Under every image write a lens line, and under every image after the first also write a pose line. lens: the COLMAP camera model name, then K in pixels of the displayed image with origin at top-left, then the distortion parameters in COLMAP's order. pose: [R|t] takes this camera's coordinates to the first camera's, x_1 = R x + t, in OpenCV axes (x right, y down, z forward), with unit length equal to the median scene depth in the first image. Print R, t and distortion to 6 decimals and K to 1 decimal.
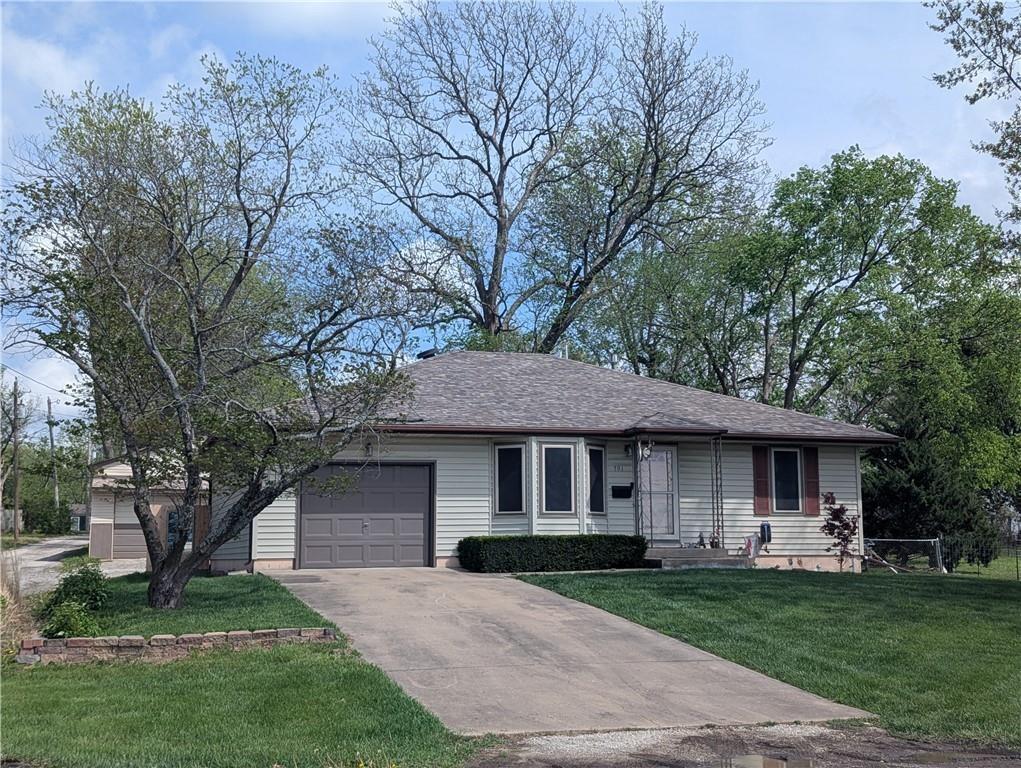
lens RADIAL K [[1282.5, 0, 510.5], [0, 1282.5, 384.0], [0, 0, 1]] dist [0.204977, -0.539585]
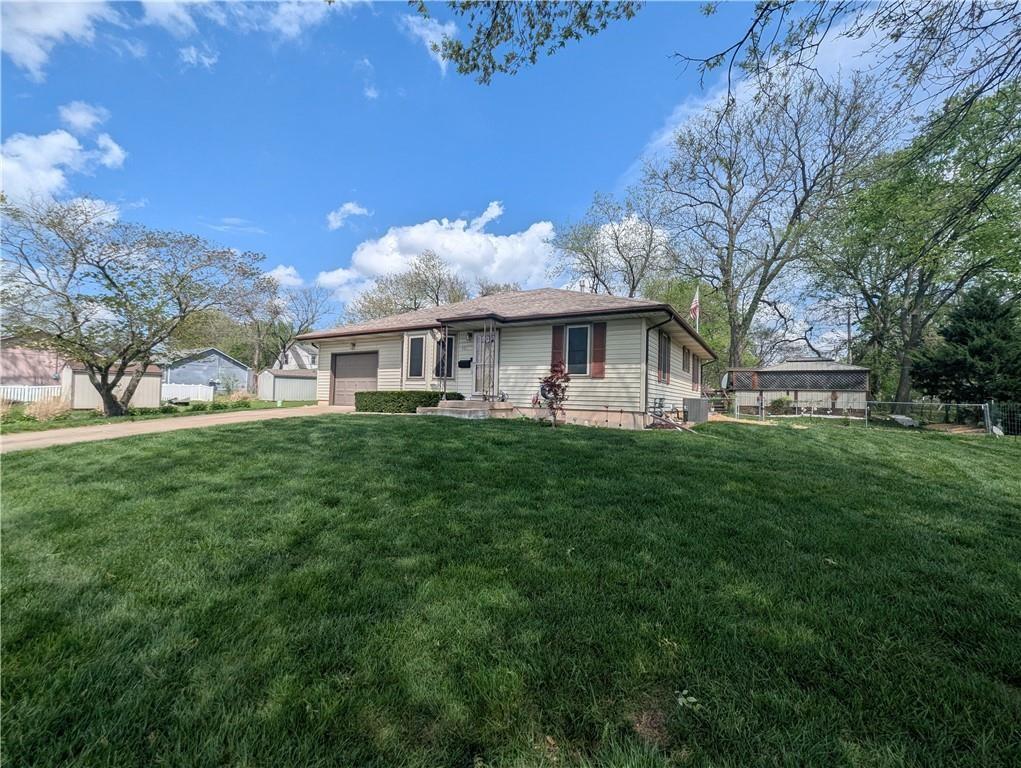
lens RADIAL K [[415.8, 0, 510.5], [0, 415.8, 384.0], [0, 0, 1]] dist [0.001129, -0.000020]
pose [[0.668090, -0.000161, -0.744081, 0.510033], [0.066555, 0.996005, 0.059543, 0.085181], [0.741098, -0.089303, 0.665431, 0.739228]]
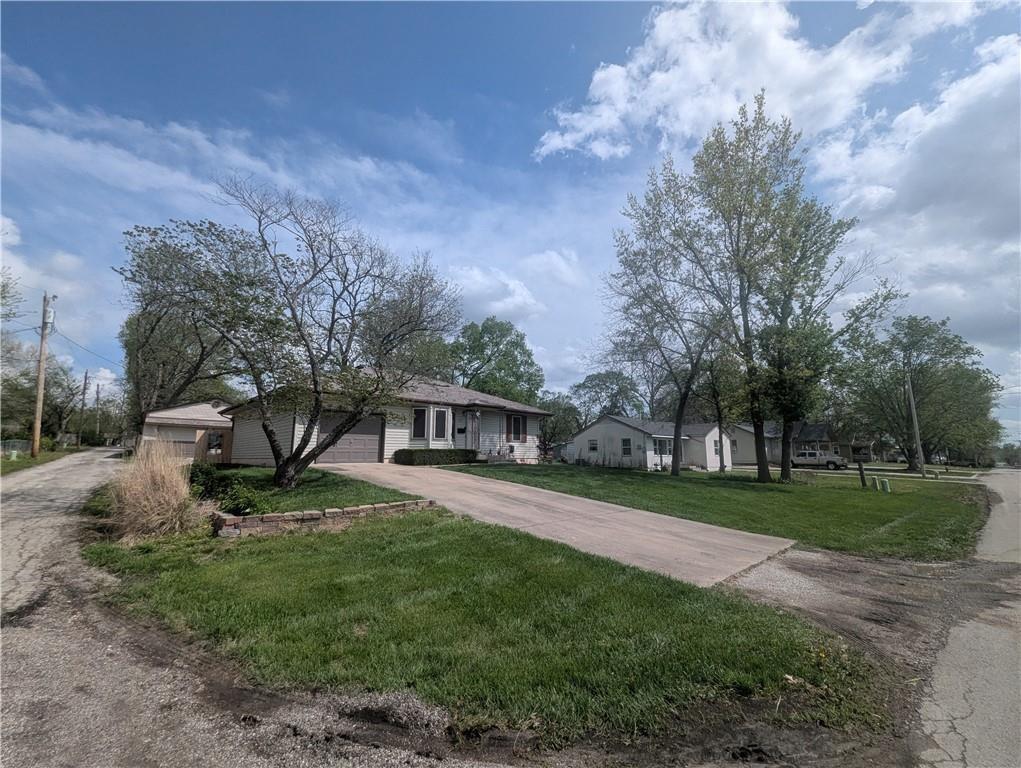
lens RADIAL K [[415.8, 0, 510.5], [0, 415.8, 384.0], [0, 0, 1]] dist [0.001129, -0.000020]
pose [[0.892860, 0.084329, 0.442368, -0.182622], [-0.064036, 0.996104, -0.060639, 0.040743], [-0.445758, 0.025815, 0.894781, 0.291844]]
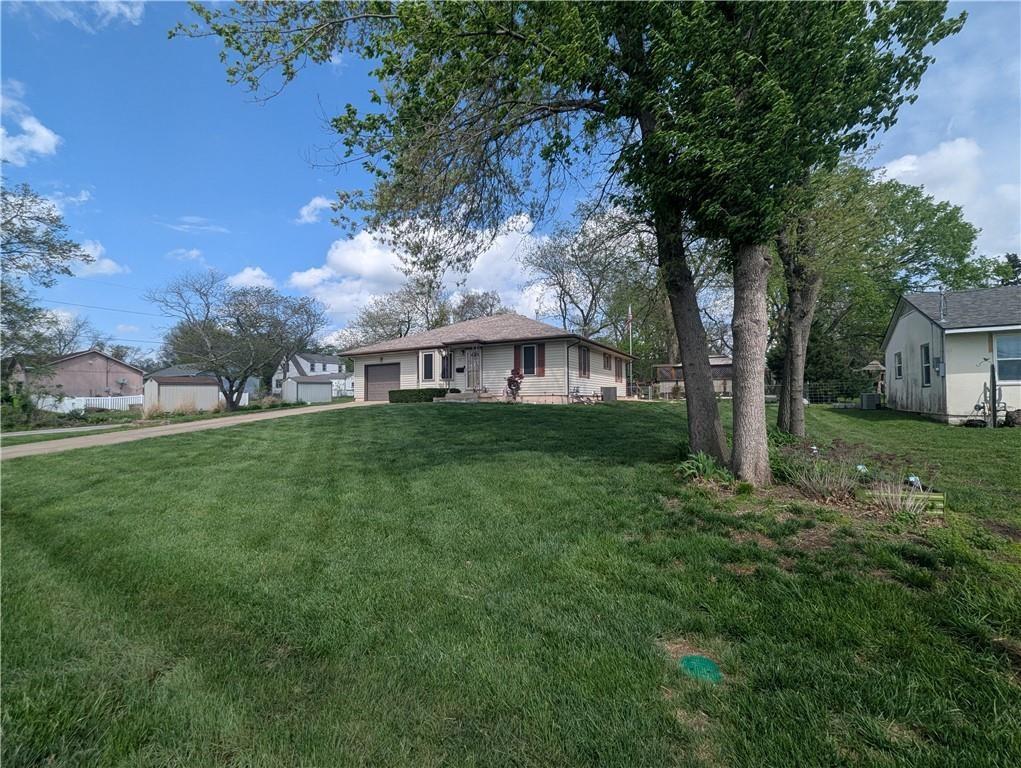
lens RADIAL K [[415.8, 0, 510.5], [0, 415.8, 384.0], [0, 0, 1]] dist [0.001129, -0.000020]
pose [[0.700554, -0.021440, -0.713277, 0.731714], [0.098221, 0.992932, 0.066624, 0.070142], [0.706807, -0.116733, 0.697708, 0.545455]]
